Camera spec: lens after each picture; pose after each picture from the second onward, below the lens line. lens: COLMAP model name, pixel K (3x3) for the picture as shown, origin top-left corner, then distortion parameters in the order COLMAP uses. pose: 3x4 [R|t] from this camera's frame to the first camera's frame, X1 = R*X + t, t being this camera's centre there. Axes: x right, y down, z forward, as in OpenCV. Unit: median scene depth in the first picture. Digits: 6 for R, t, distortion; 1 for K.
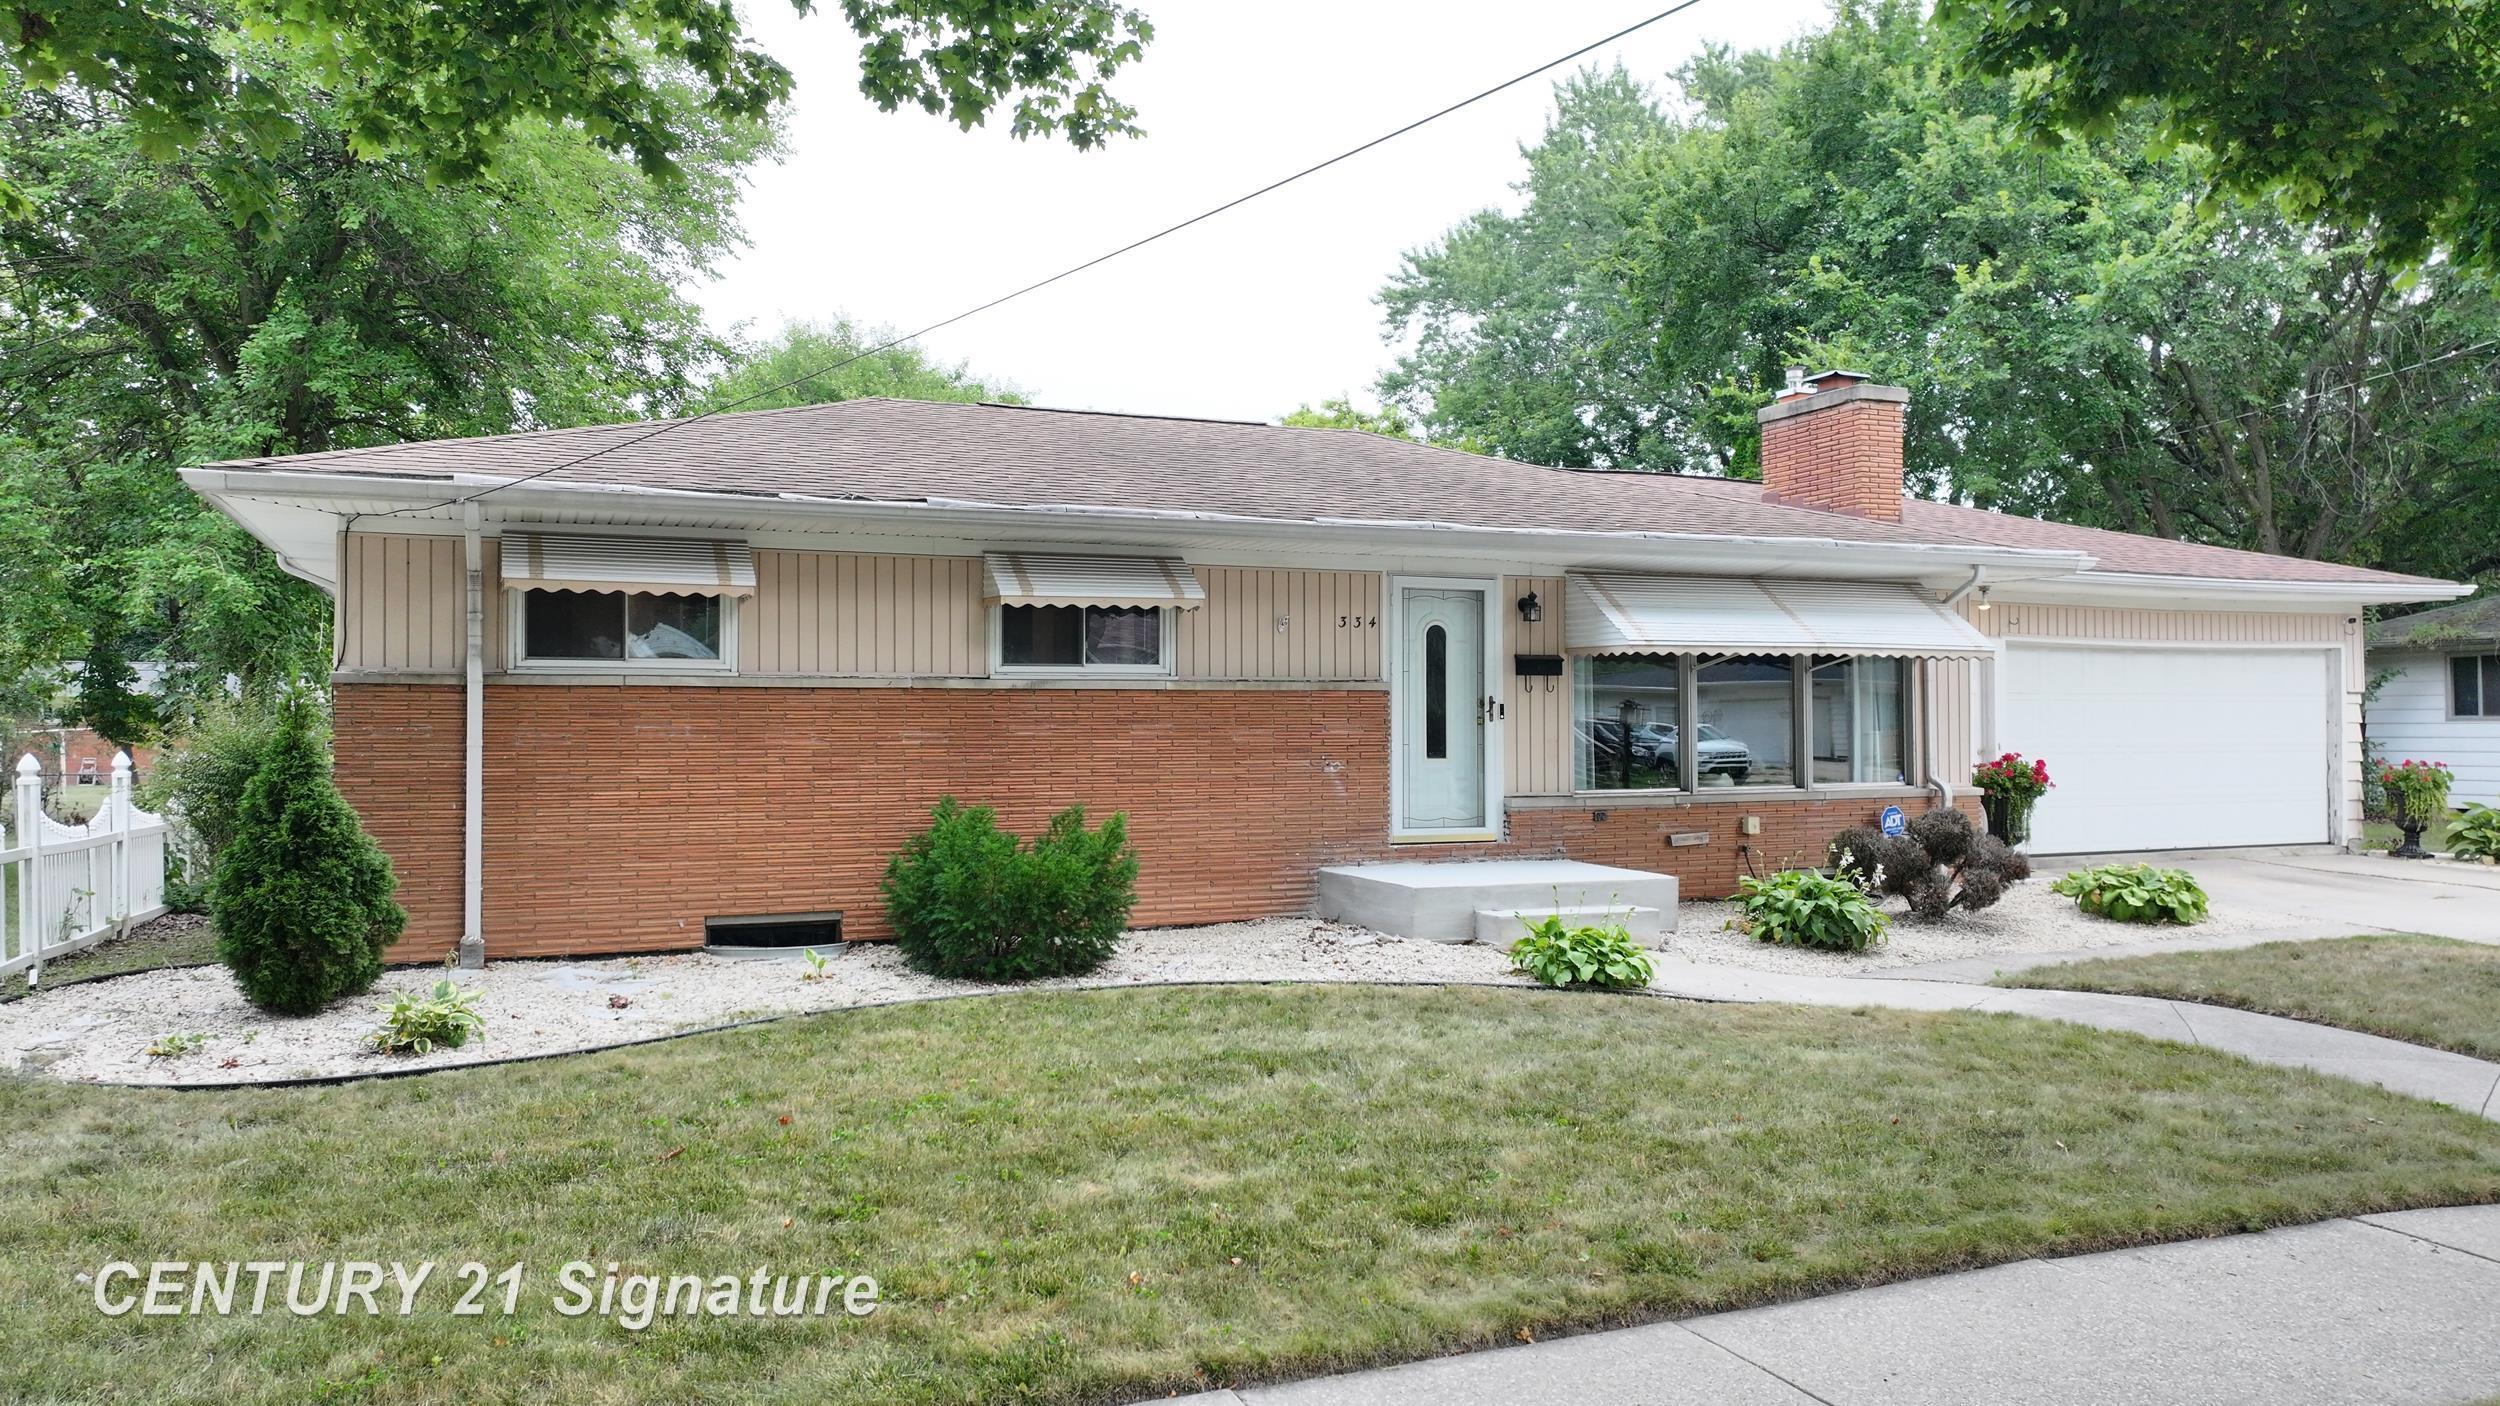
lens RADIAL K [[1755.2, 0, 1269.1], [0, 1755.2, 699.6], [0, 0, 1]] dist [-0.004943, 0.020266]
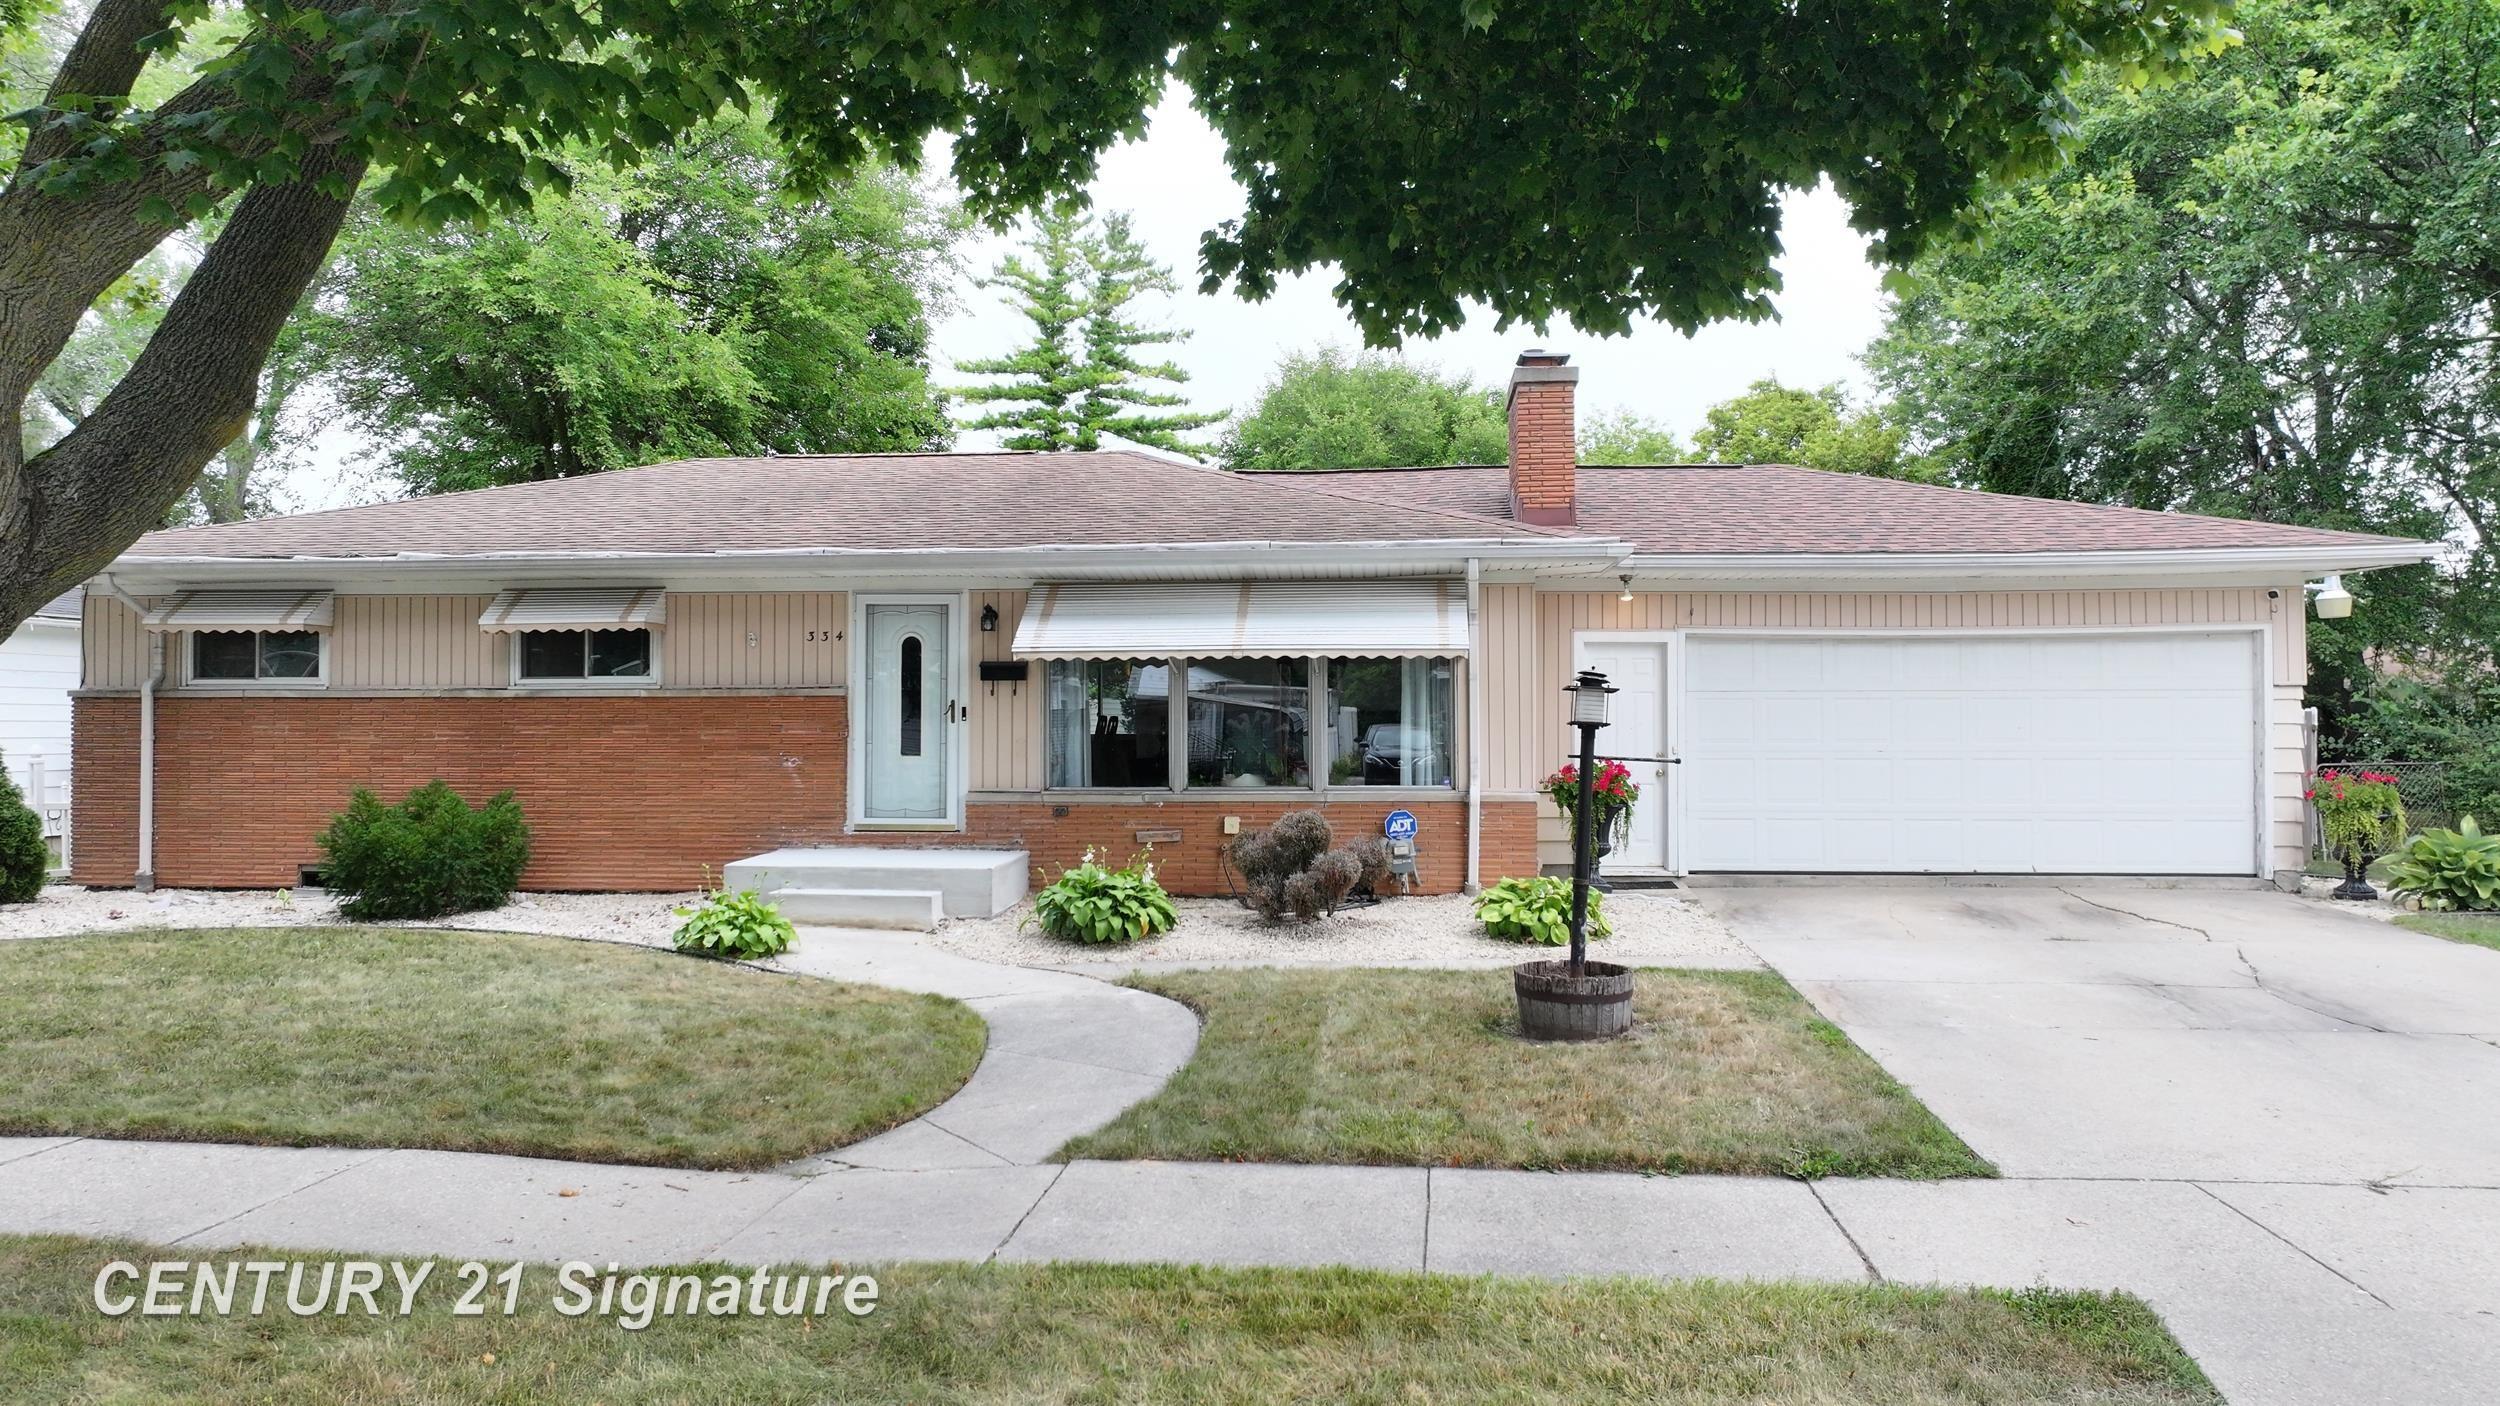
lens RADIAL K [[1755.2, 0, 1249.7], [0, 1755.2, 706.0], [0, 0, 1]] dist [-0.004943, 0.020266]
pose [[0.877622, -0.004659, -0.479331, 0.860011], [0.006052, 0.999981, 0.001361, 0.001569], [0.479316, -0.004096, 0.877633, 0.128952]]
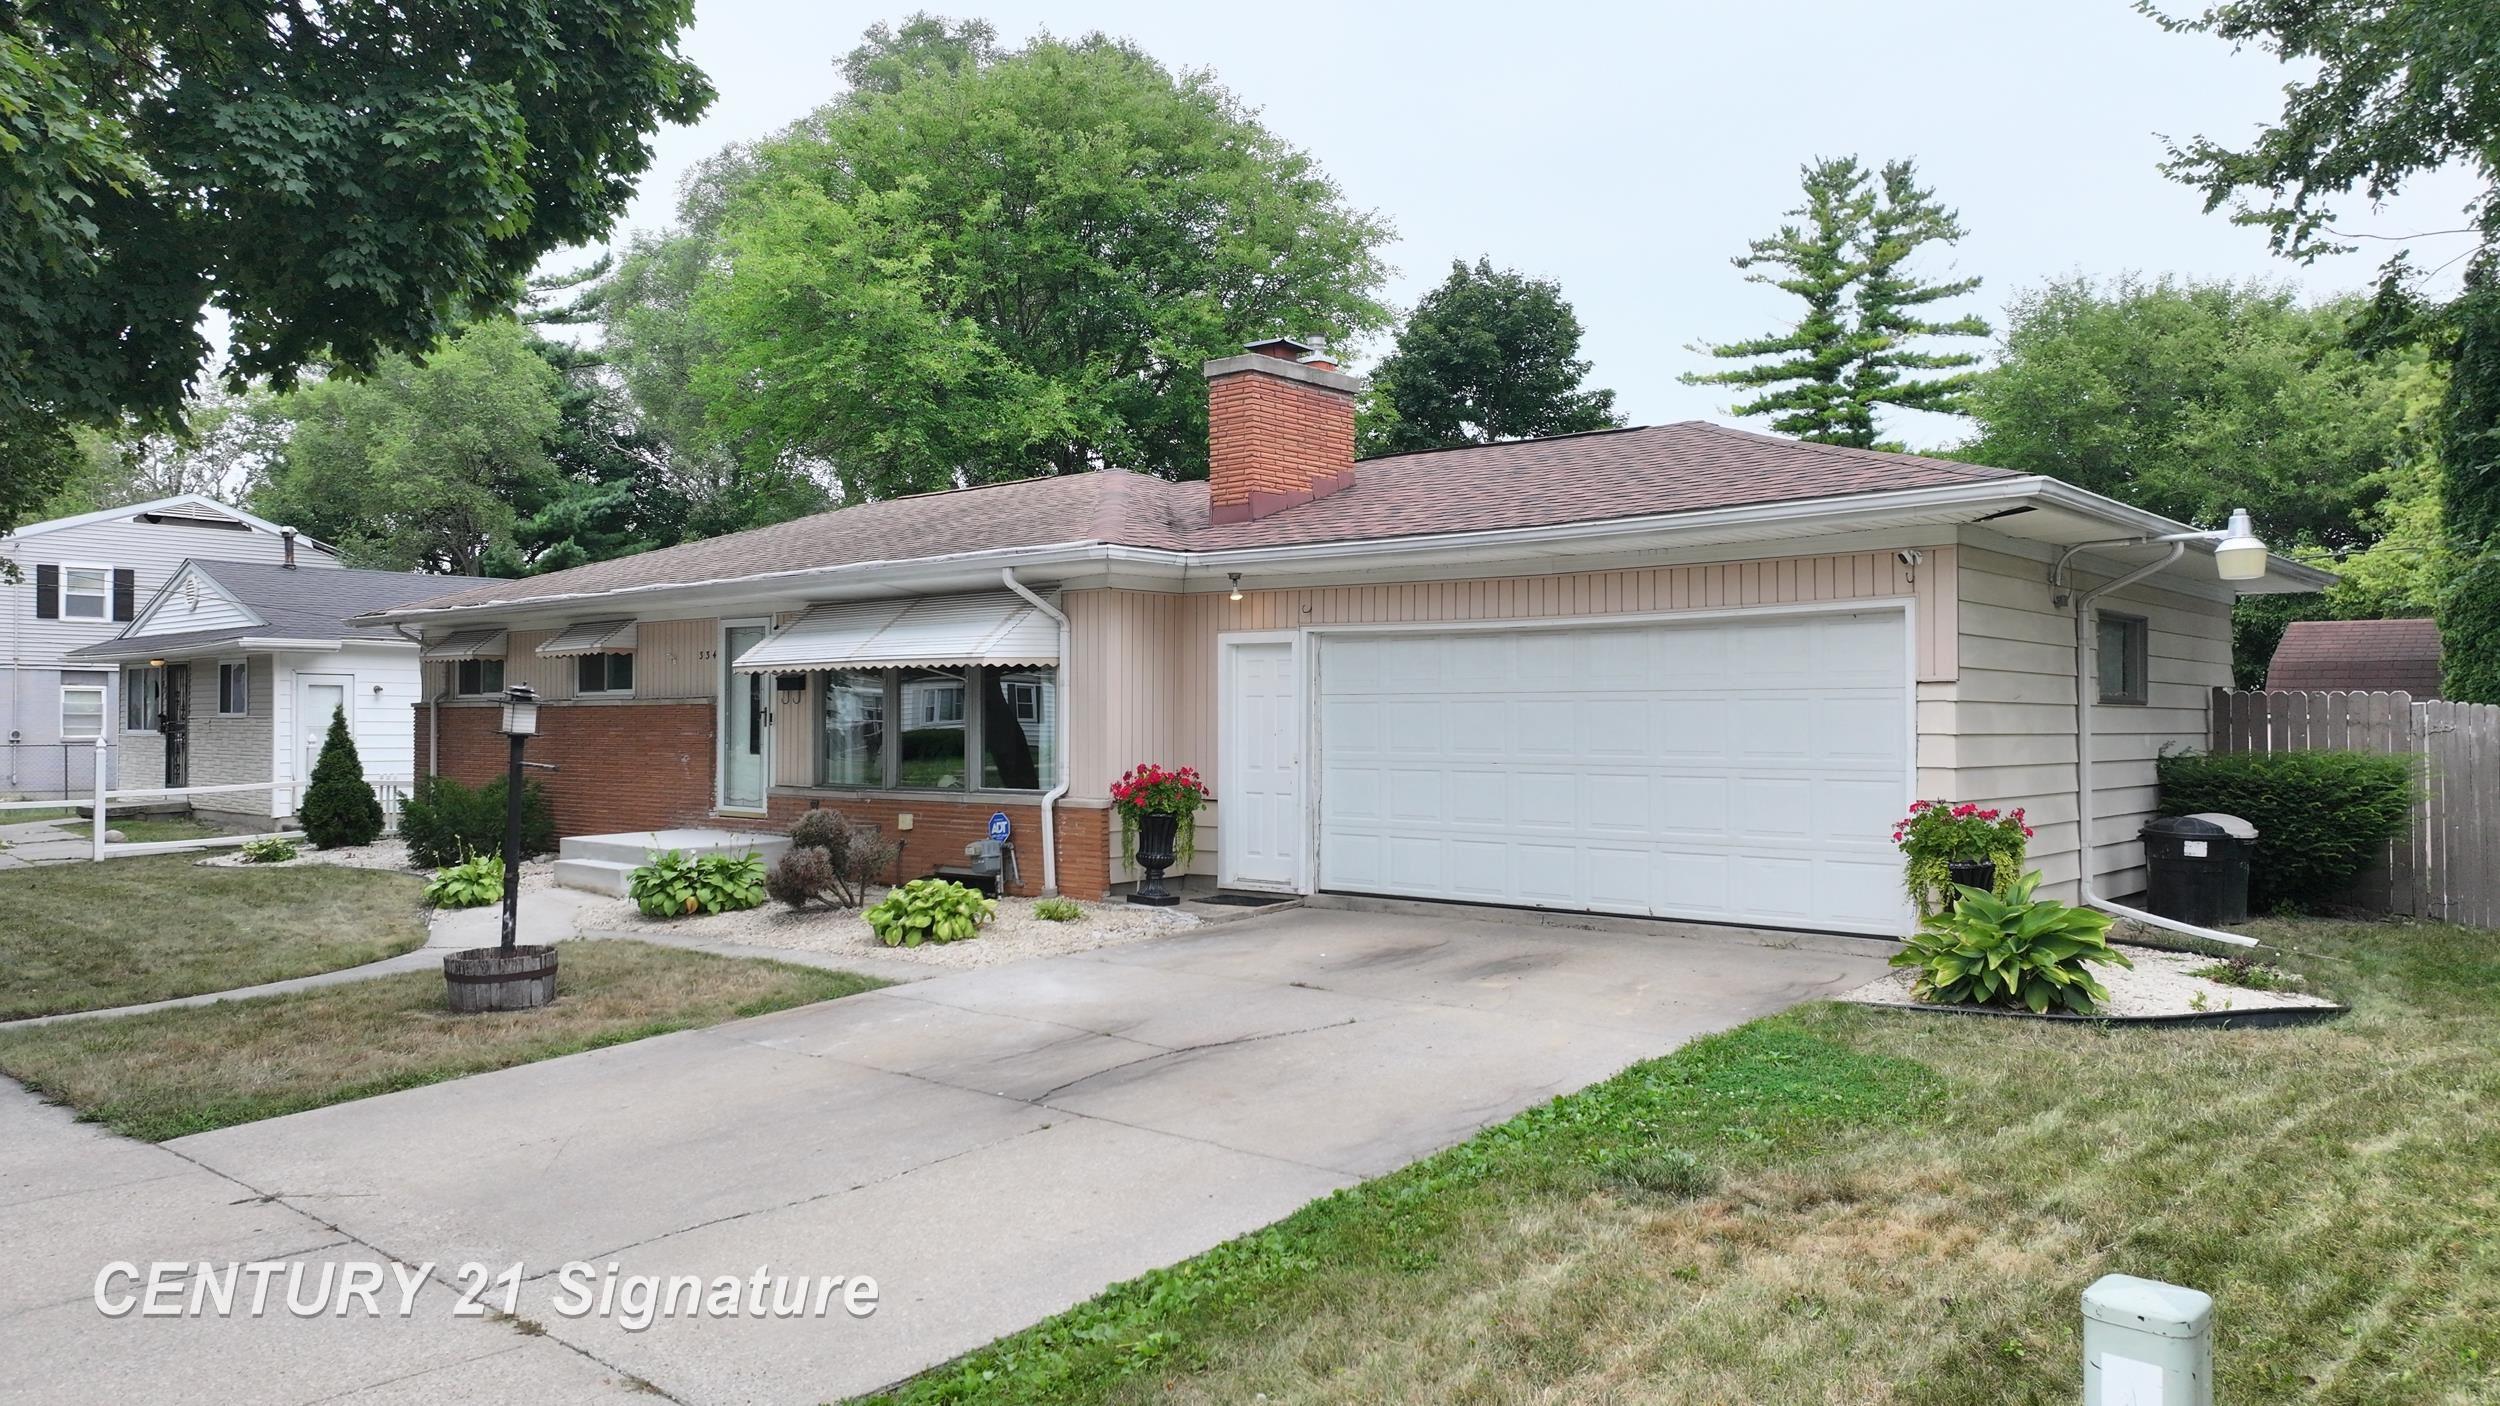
lens RADIAL K [[1755.2, 0, 1241.8], [0, 1755.2, 716.3], [0, 0, 1]] dist [-0.004943, 0.020266]
pose [[0.418176, 0.000059, -0.908366, 1.525859], [0.011426, 0.999921, 0.005325, 0.001805], [0.908294, -0.012606, 0.418142, 0.816538]]
